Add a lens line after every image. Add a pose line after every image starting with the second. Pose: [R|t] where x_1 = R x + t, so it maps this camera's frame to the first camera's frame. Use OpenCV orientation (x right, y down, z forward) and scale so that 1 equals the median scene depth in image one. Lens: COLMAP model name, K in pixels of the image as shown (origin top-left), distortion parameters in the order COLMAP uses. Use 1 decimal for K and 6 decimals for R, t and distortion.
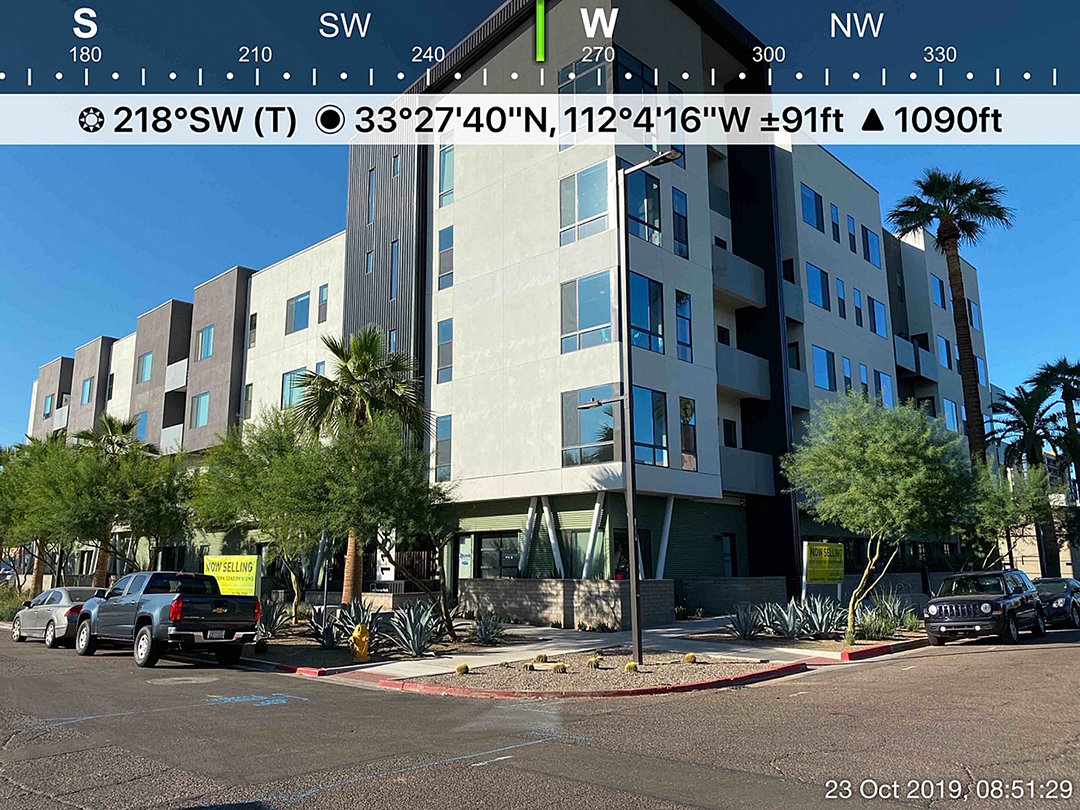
lens RADIAL K [[806.8, 0, 540.0], [0, 806.8, 405.0], [0, 0, 1]] dist [0.047839, -0.003426]
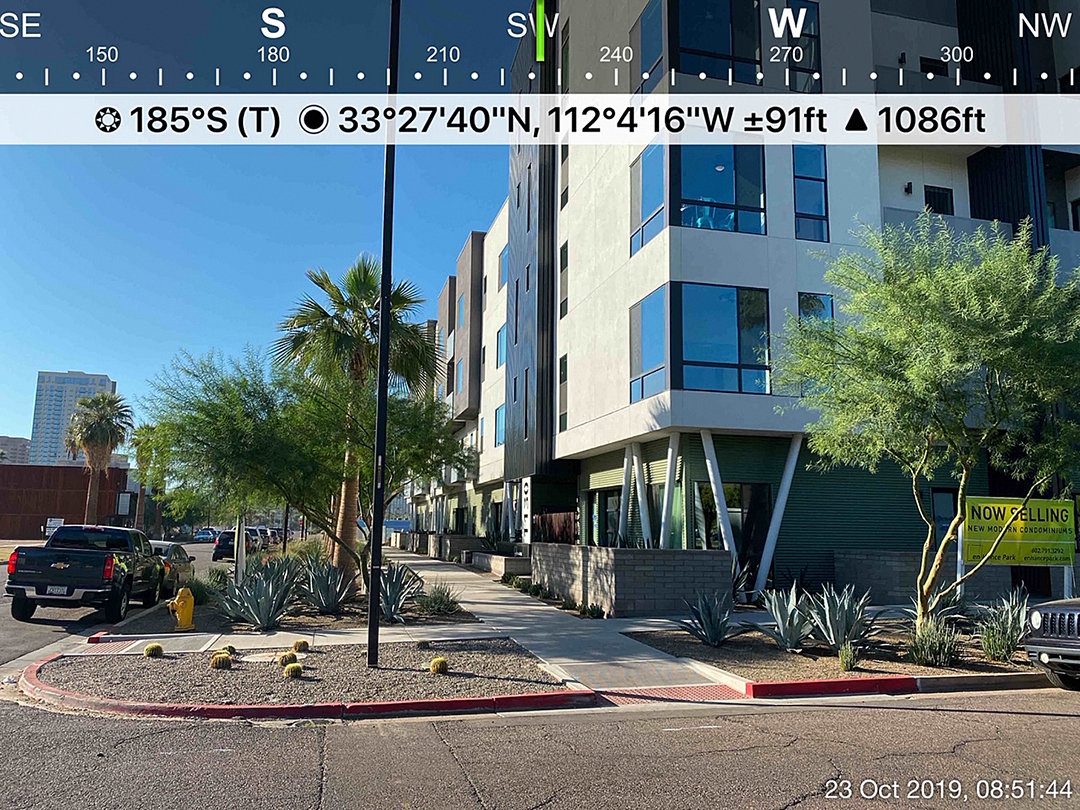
lens RADIAL K [[806.8, 0, 540.0], [0, 806.8, 405.0], [0, 0, 1]] dist [0.047839, -0.003426]
pose [[0.859594, -0.061434, -0.507271, 0.331561], [0.079225, 0.996765, 0.013536, 0.059030], [0.504799, -0.051824, 0.861680, 0.281476]]
